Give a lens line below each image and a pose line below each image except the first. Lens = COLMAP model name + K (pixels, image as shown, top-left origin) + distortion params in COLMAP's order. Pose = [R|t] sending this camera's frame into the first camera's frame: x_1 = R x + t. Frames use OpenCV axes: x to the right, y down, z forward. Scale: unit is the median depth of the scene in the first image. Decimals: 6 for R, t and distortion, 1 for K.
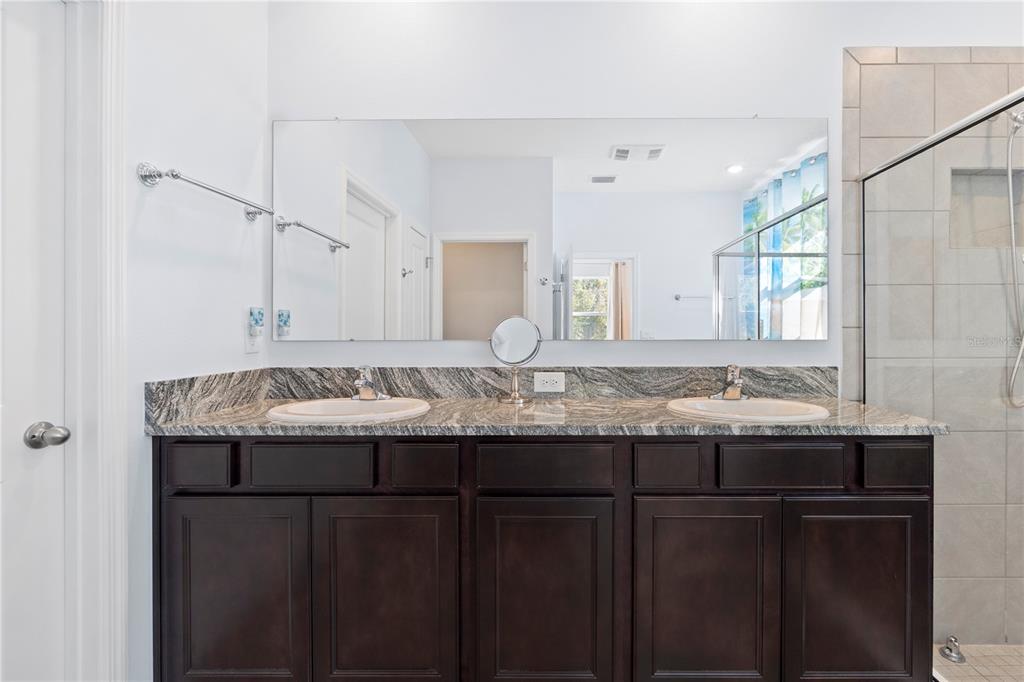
lens RADIAL K [[436.3, 0, 552.6], [0, 436.3, 332.9], [0, 0, 1]] dist [-0.002354, 0.000789]
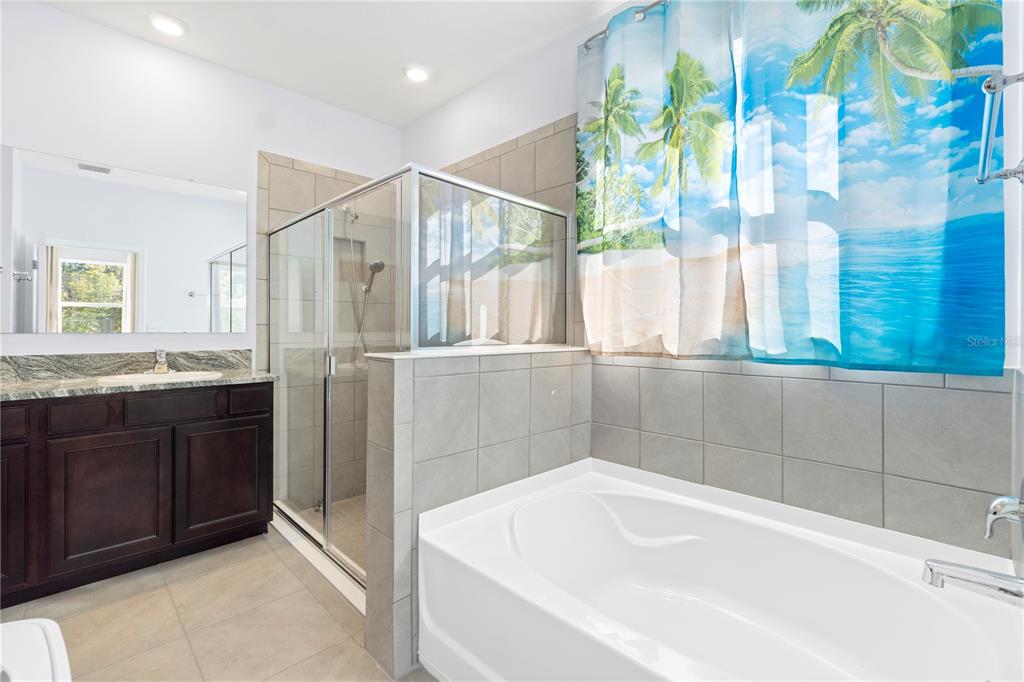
lens RADIAL K [[436.3, 0, 487.1], [0, 436.3, 325.4], [0, 0, 1]] dist [-0.002354, 0.000789]
pose [[0.710141, 0.007423, 0.704020, 0.149661], [-0.003144, 0.999968, -0.007372, -0.000840], [-0.704052, 0.003022, 0.710142, -0.777249]]
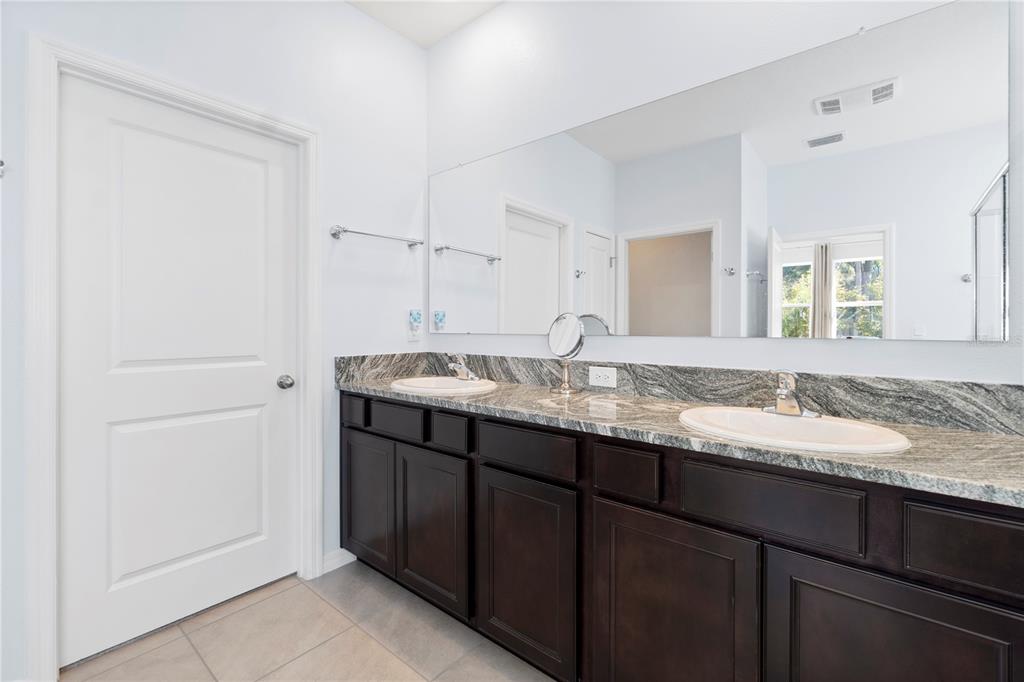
lens RADIAL K [[436.3, 0, 550.1], [0, 436.3, 322.1], [0, 0, 1]] dist [-0.002354, 0.000789]
pose [[0.796871, -0.004082, -0.604135, 0.517476], [-0.003440, 0.999930, -0.011294, -0.002612], [0.604139, 0.011078, 0.796802, 0.115690]]
